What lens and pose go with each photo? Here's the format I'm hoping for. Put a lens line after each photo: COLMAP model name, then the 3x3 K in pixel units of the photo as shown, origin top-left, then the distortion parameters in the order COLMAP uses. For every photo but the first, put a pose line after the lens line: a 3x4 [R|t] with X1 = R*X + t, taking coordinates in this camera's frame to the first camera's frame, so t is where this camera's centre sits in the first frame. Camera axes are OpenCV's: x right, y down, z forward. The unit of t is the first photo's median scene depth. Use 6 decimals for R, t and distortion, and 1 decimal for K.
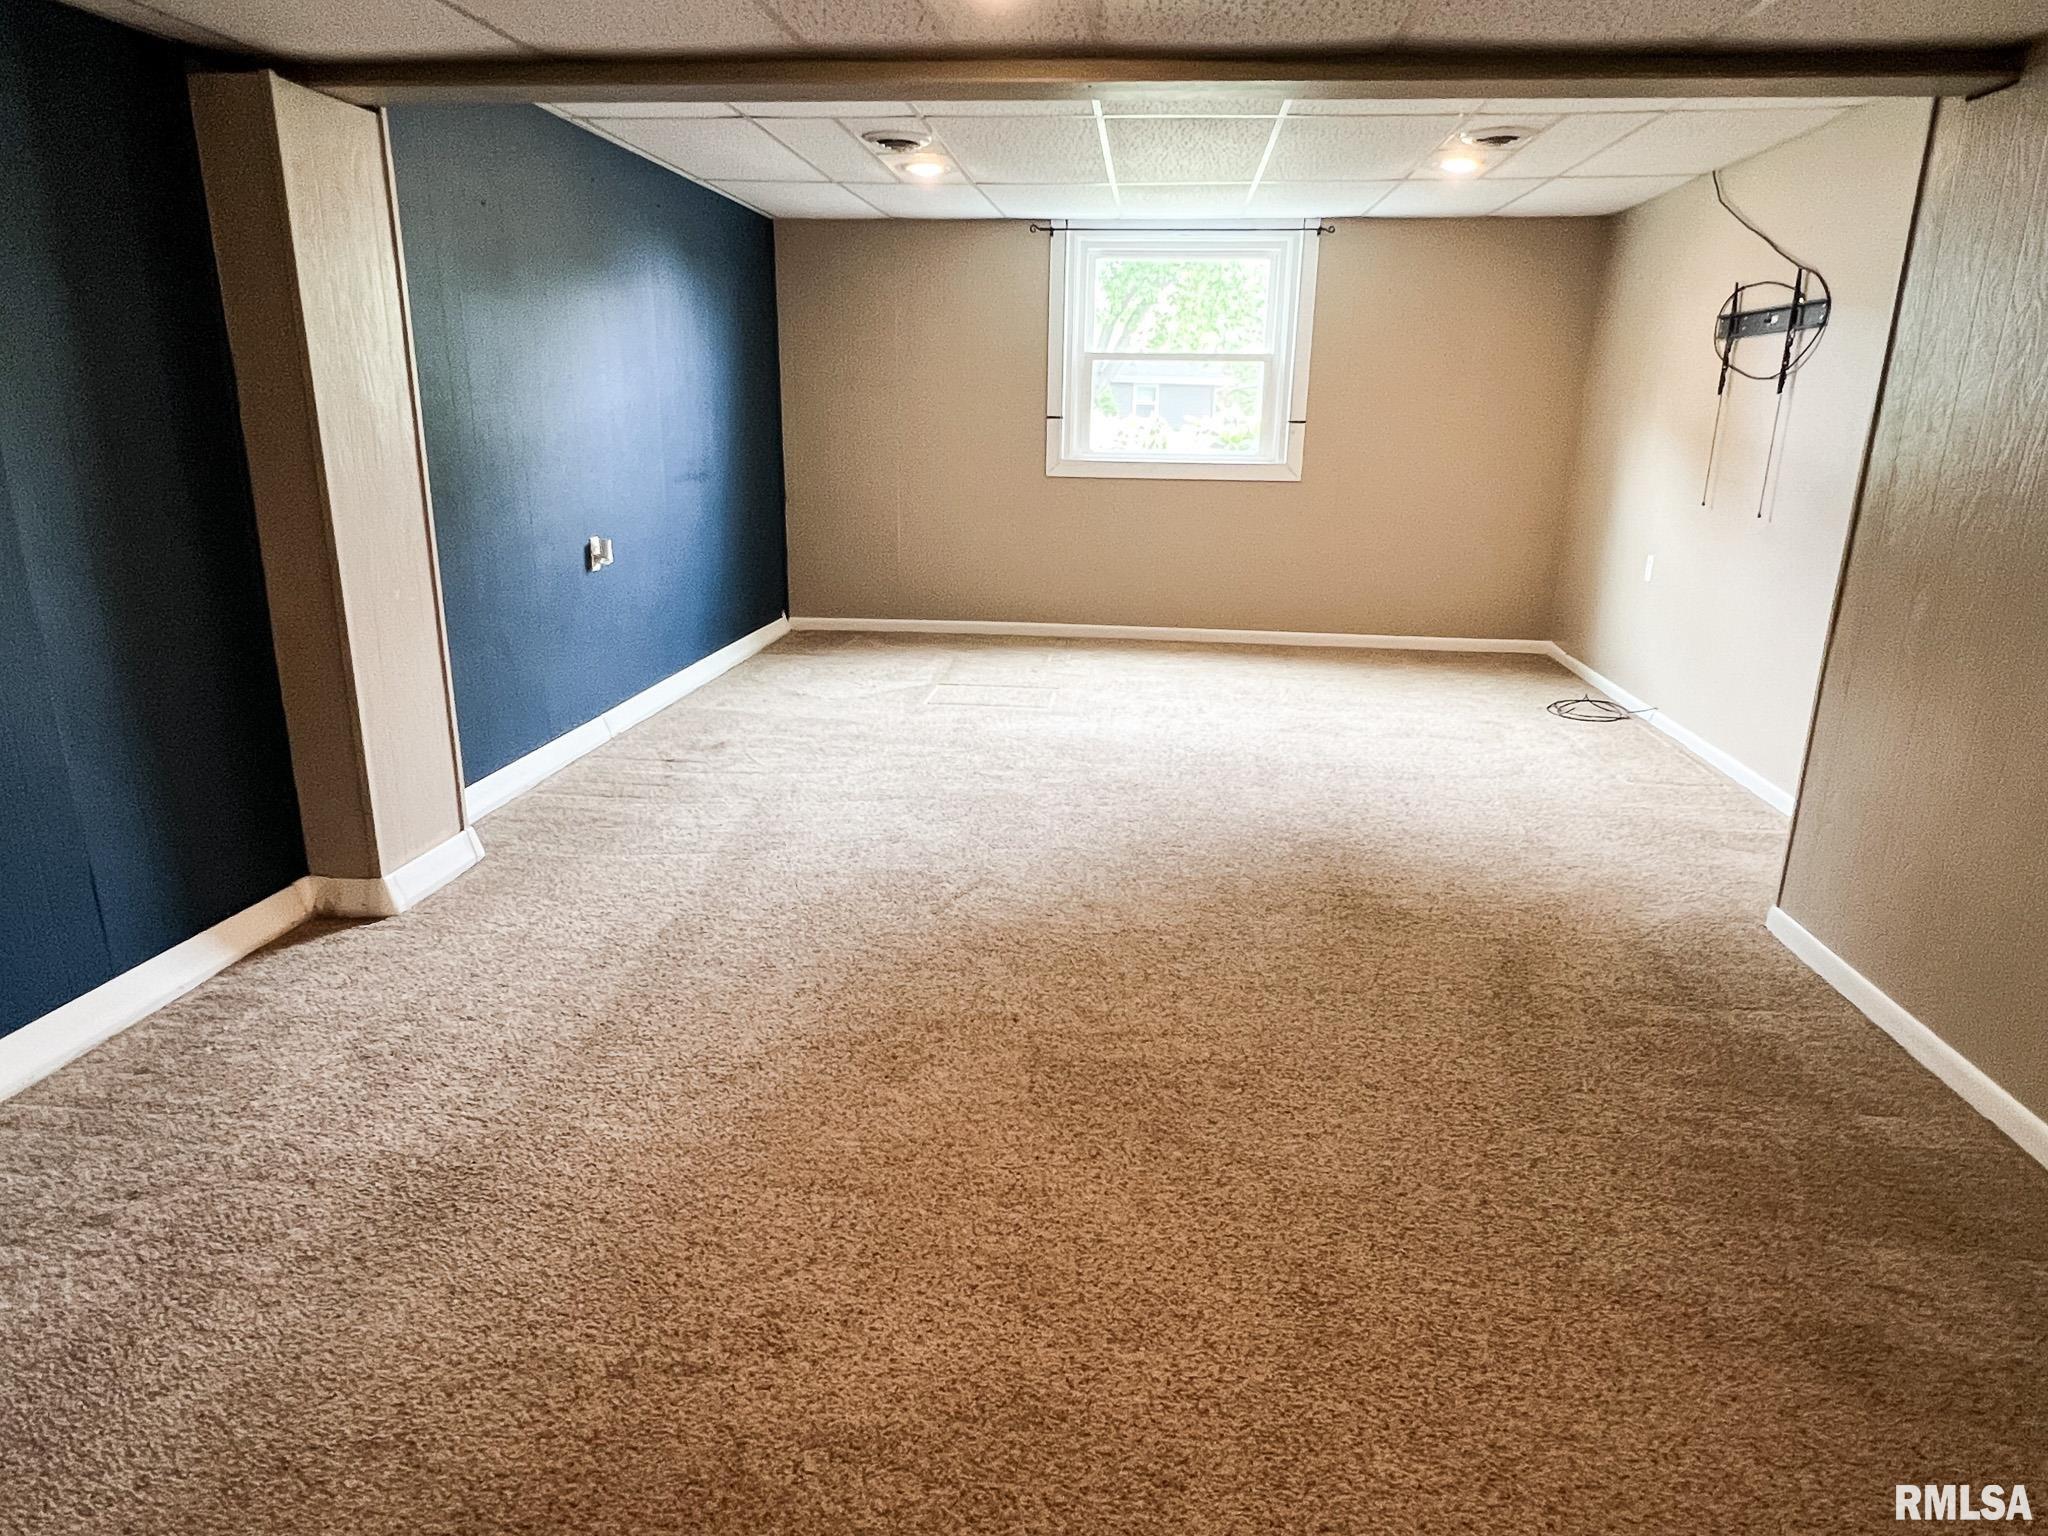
lens RADIAL K [[1249.8, 0, 1013.5], [0, 1249.8, 772.8], [0, 0, 1]] dist [-0.003939, -0.000771]
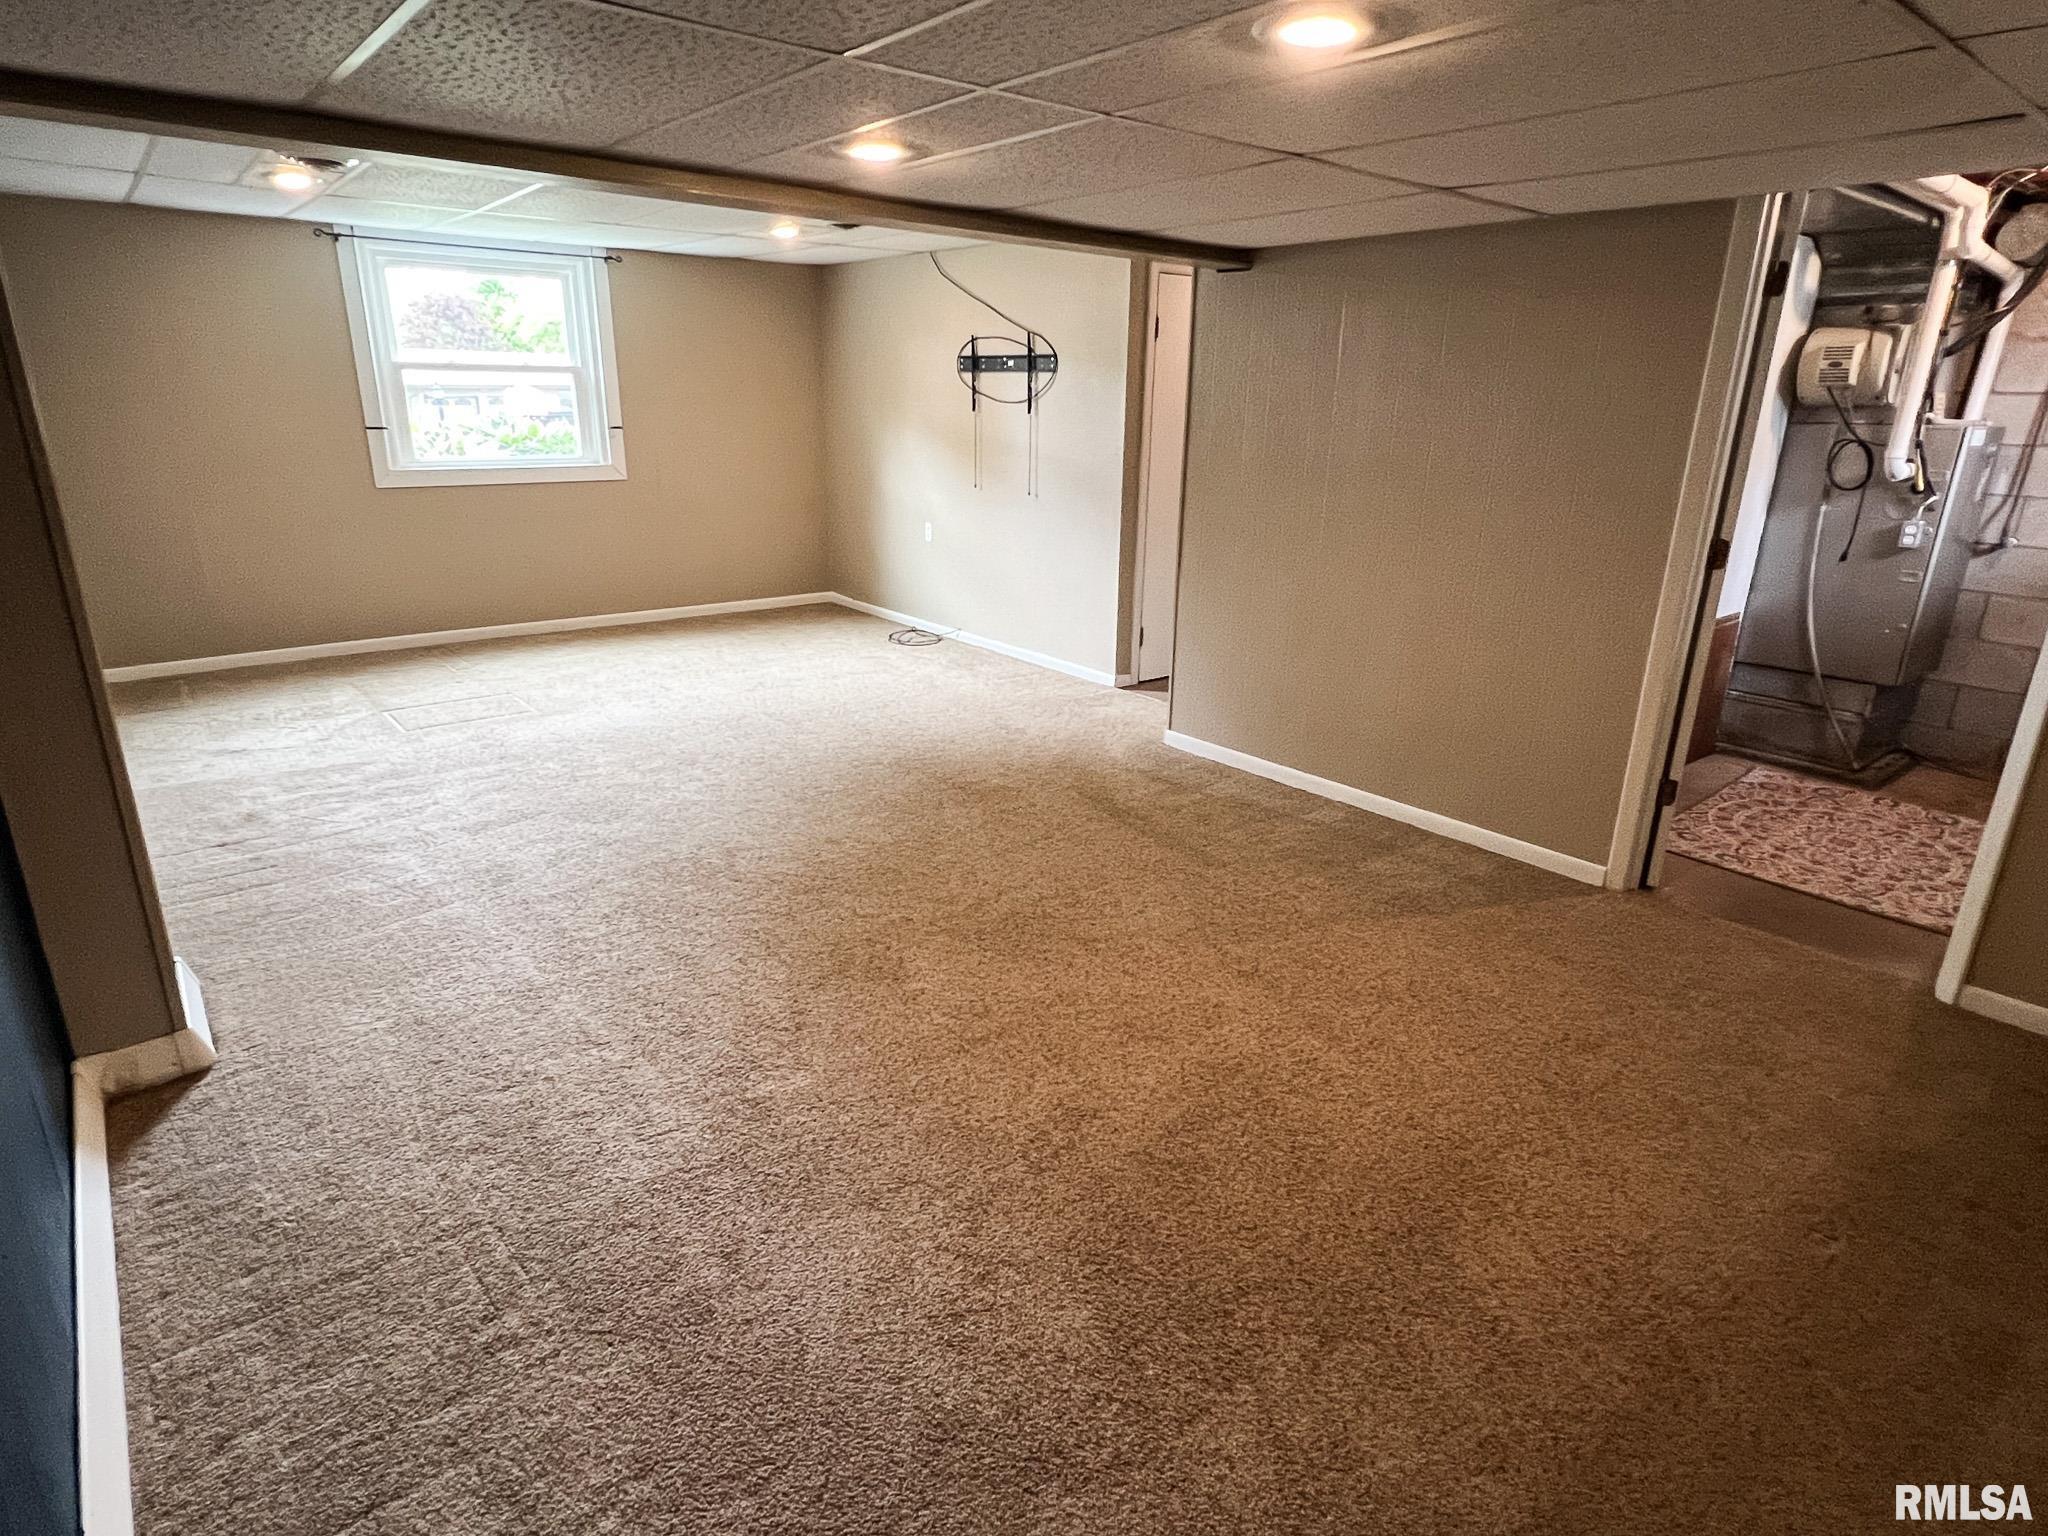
lens RADIAL K [[1130.5, 0, 1024.5], [0, 1130.5, 771.6], [0, 0, 1]] dist [-0.001044, -0.001257]
pose [[0.697247, -0.230599, 0.678727, -0.411698], [0.194509, 0.972183, 0.130486, -0.054593], [-0.689937, 0.041038, 0.722705, 0.014046]]
